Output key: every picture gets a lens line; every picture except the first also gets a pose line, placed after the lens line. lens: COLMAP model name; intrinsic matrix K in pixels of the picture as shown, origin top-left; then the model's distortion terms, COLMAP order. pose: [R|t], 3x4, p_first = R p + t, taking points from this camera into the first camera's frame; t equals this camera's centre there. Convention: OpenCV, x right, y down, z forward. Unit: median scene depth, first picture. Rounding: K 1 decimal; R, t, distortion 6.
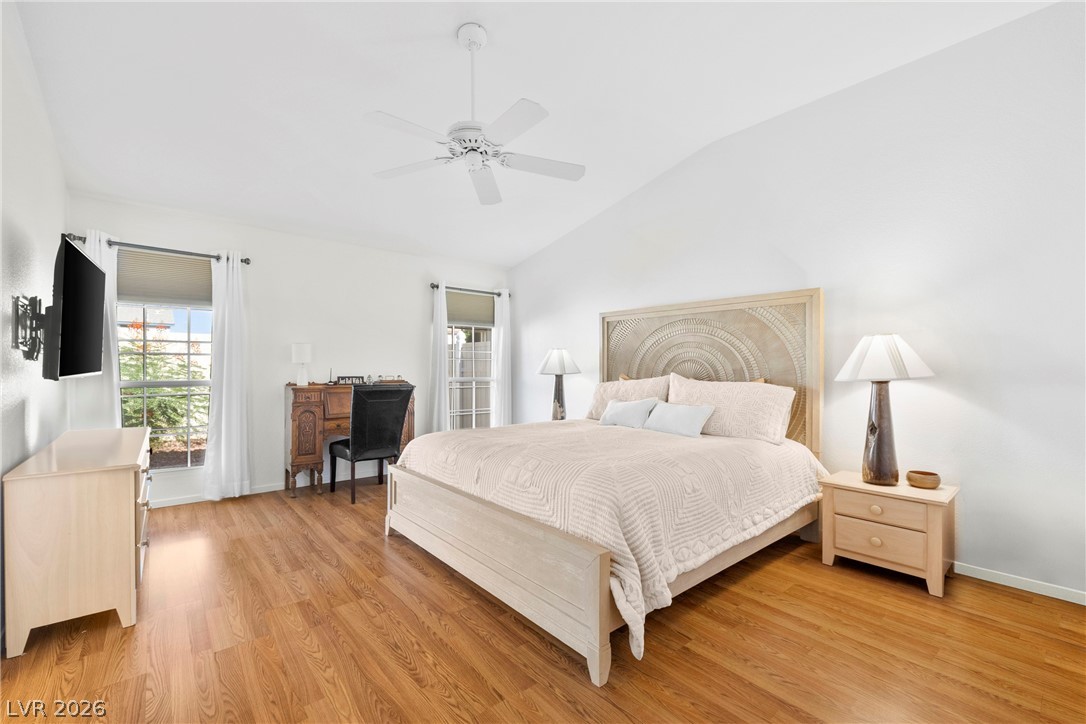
lens RADIAL K [[468.3, 0, 554.2], [0, 468.3, 370.0], [0, 0, 1]] dist [0.004801, 0.000544]
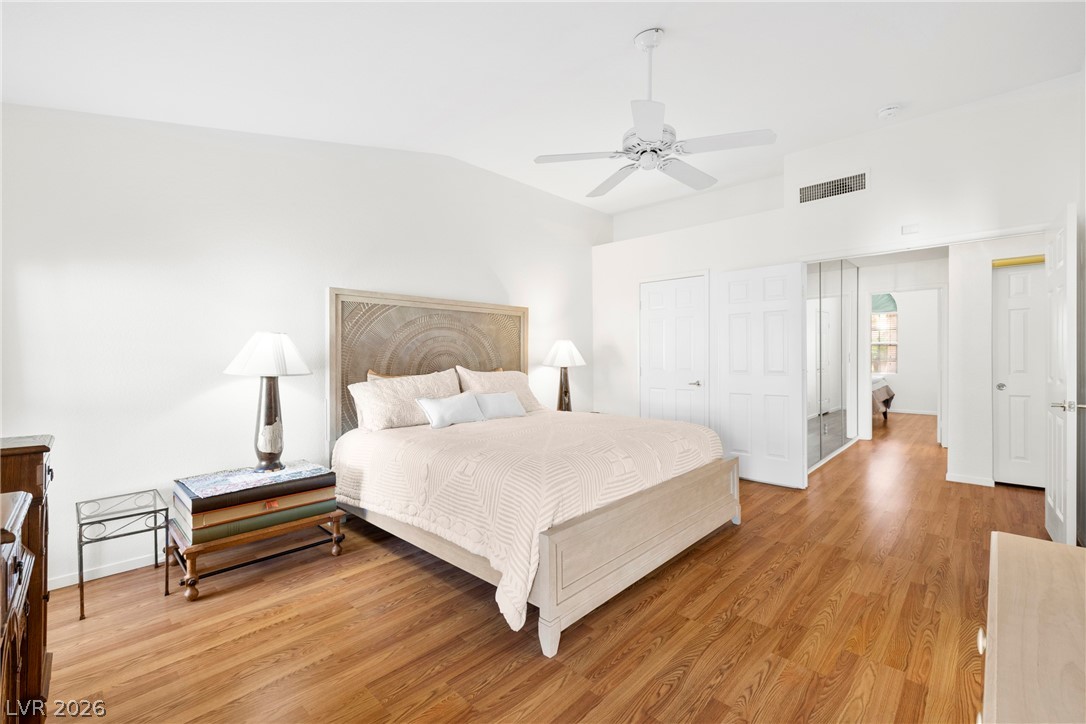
lens RADIAL K [[468.3, 0, 544.0], [0, 468.3, 352.9], [0, 0, 1]] dist [0.004801, 0.000544]
pose [[-0.110578, 0.005504, 0.993852, -1.258152], [0.011530, 0.999924, -0.004255, -0.025223], [-0.993801, 0.010988, -0.110633, 1.445996]]
